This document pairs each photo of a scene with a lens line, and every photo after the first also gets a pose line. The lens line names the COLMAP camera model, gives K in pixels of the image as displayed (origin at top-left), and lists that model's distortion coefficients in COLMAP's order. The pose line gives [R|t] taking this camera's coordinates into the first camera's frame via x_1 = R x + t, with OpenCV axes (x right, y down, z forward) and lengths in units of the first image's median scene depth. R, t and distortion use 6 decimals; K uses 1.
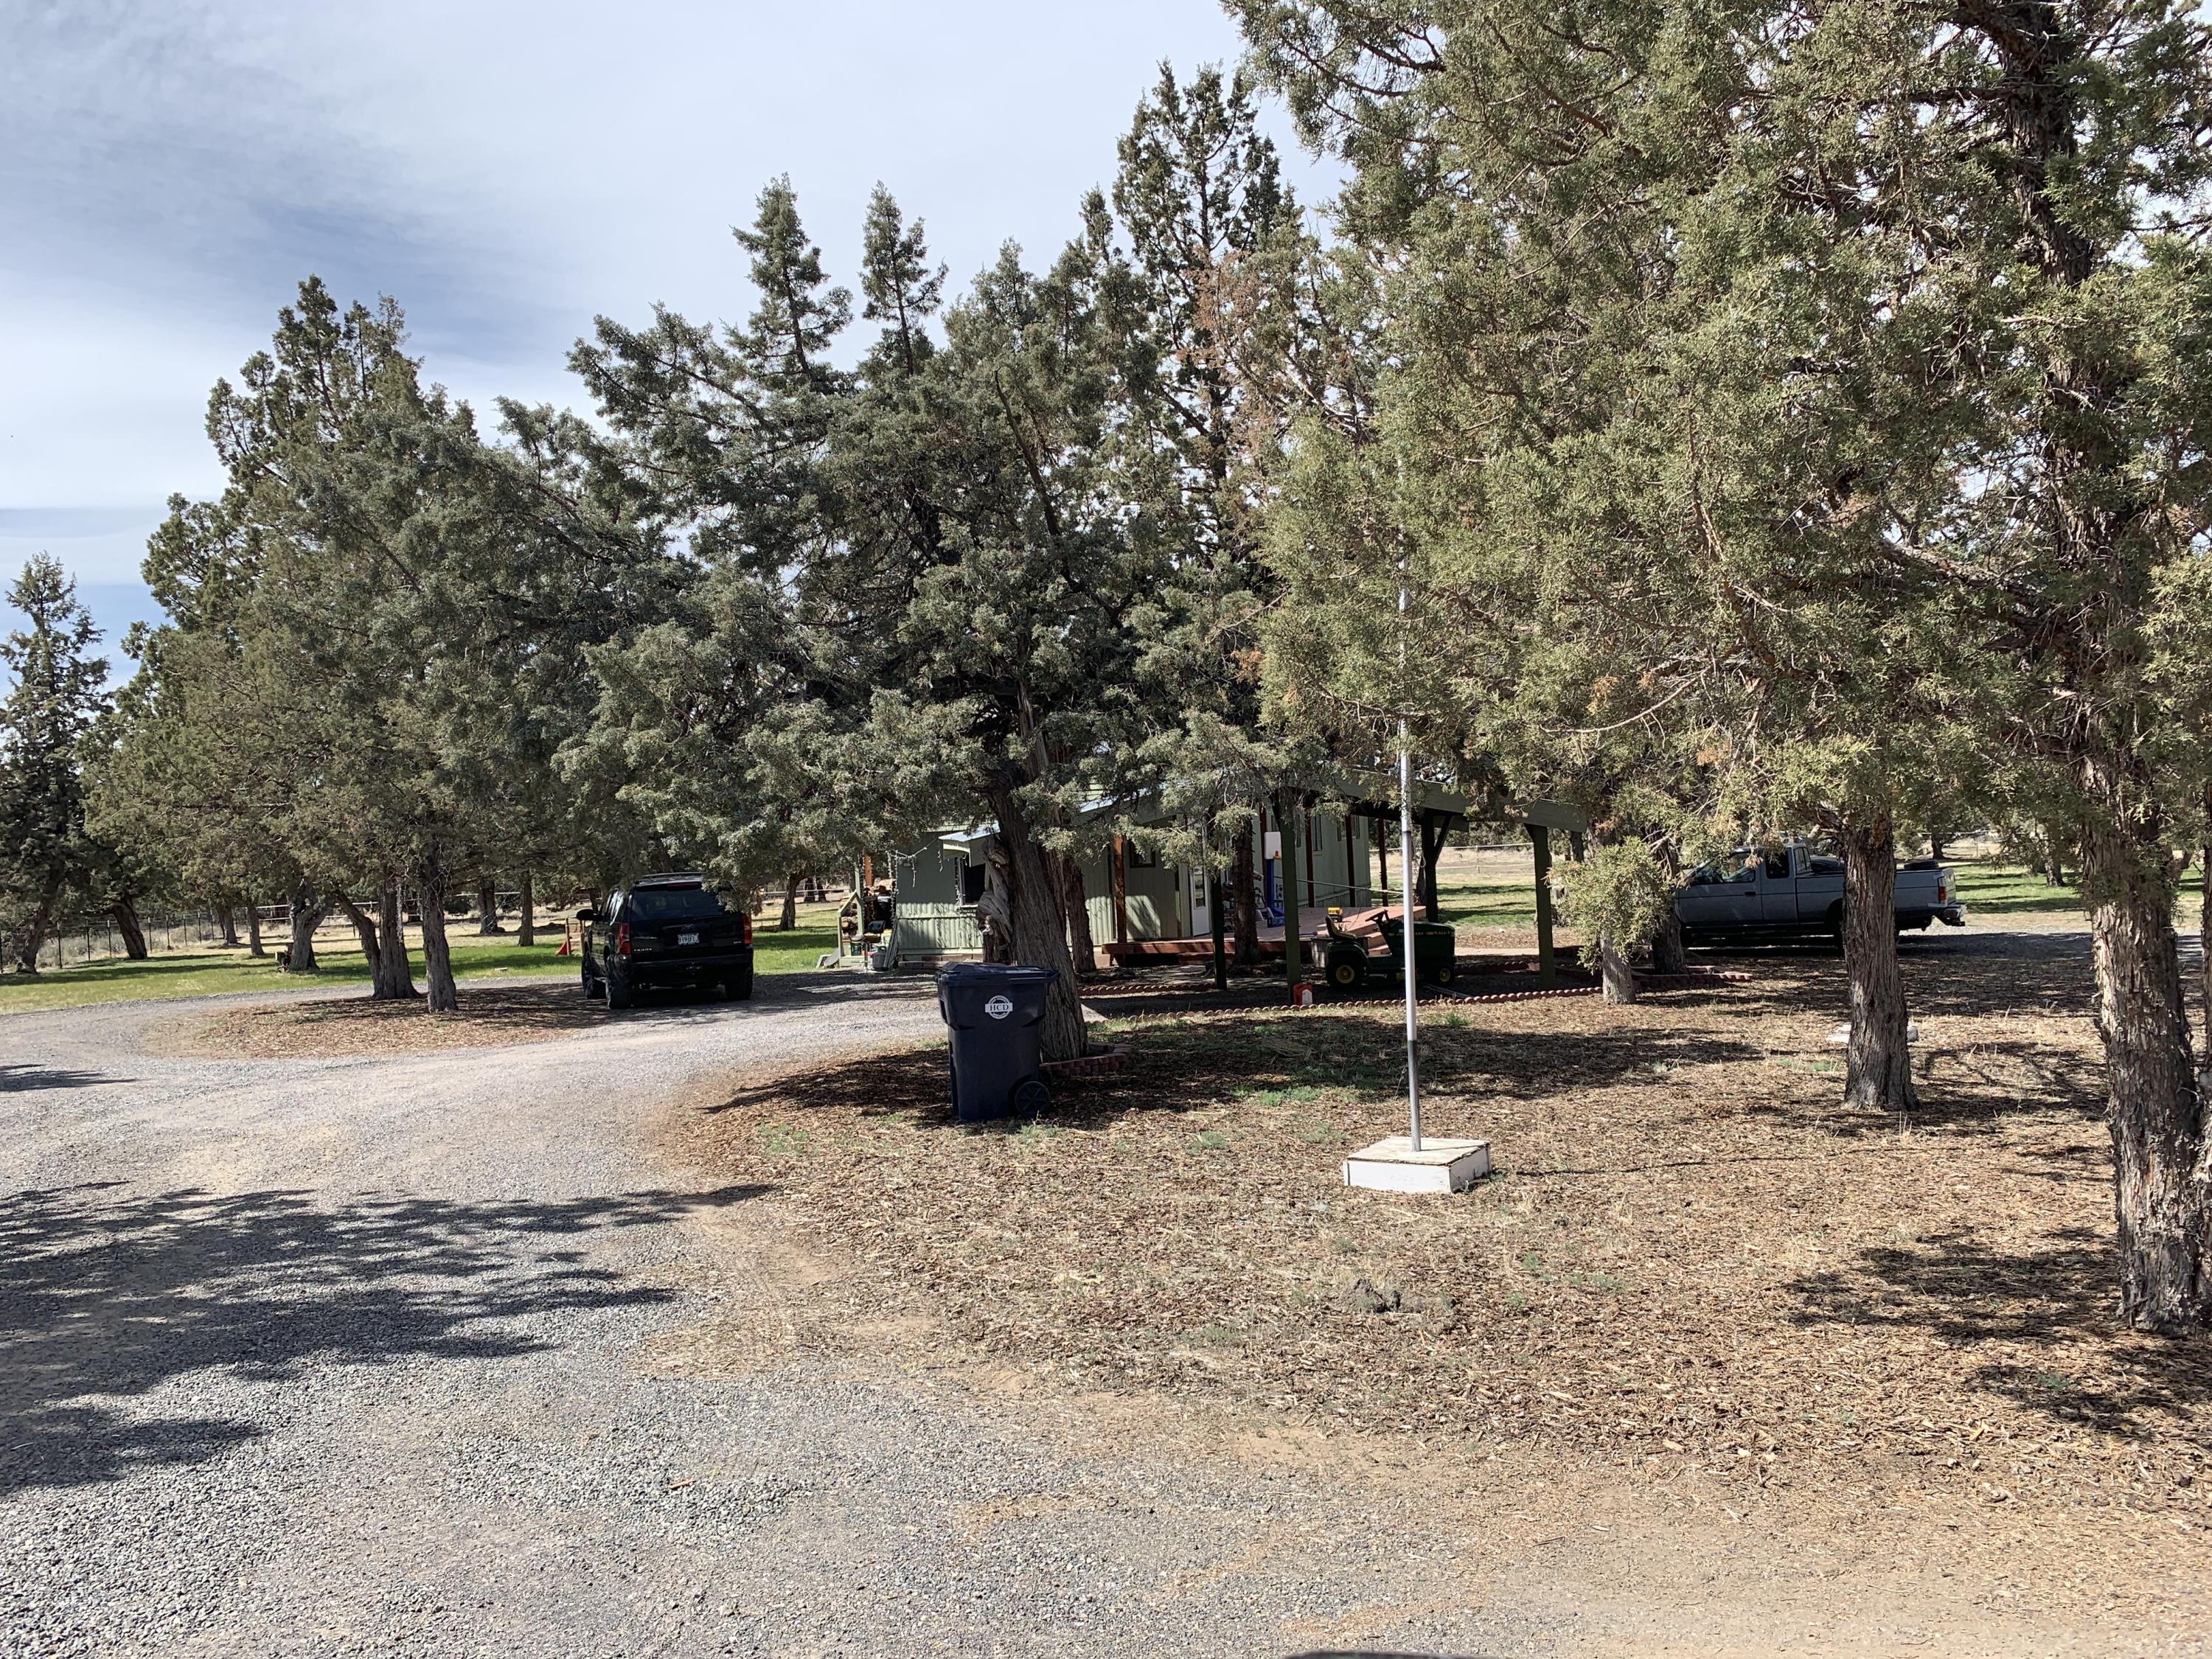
lens RADIAL K [[1696.0, 0, 1105.0], [0, 1696.0, 820.9], [0, 0, 1]] dist [0.005278, 0.004523]
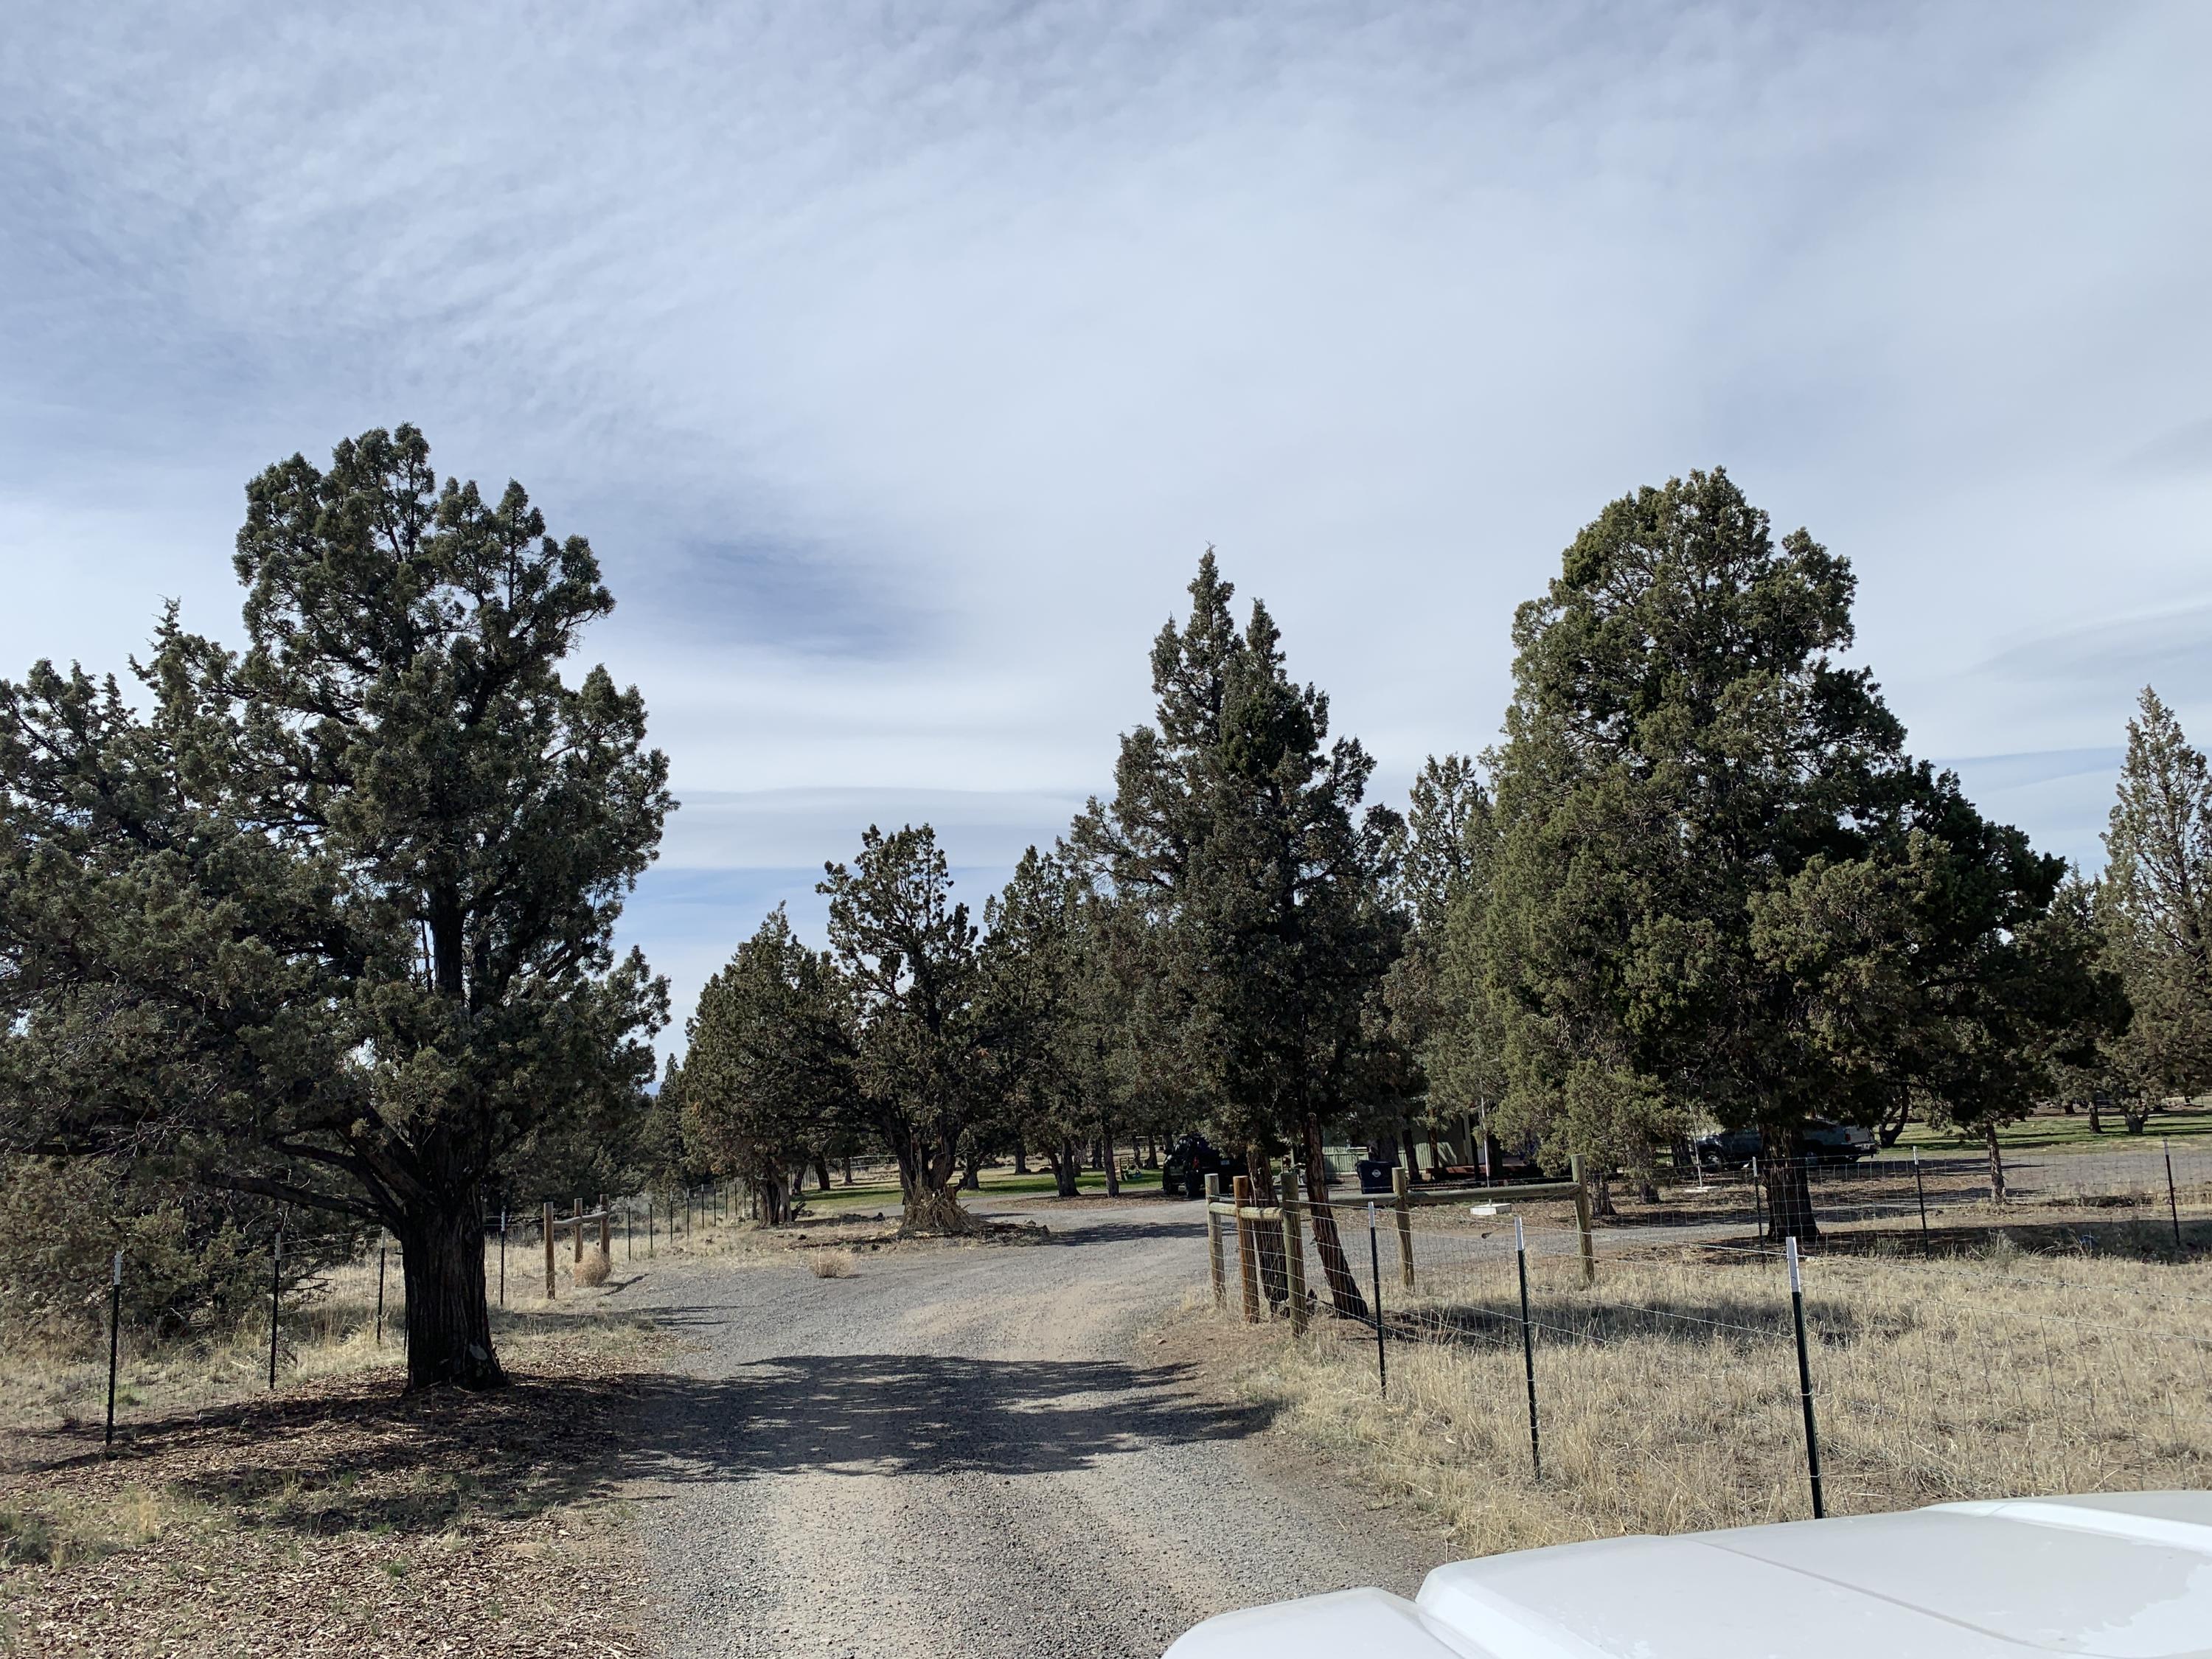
lens RADIAL K [[1696.0, 0, 1105.0], [0, 1696.0, 820.9], [0, 0, 1]] dist [0.005278, 0.004523]
pose [[0.978602, -0.040881, -0.201662, 0.044701], [0.009876, 0.988267, -0.152416, -0.021422], [0.205527, 0.147163, 0.967524, -0.869958]]
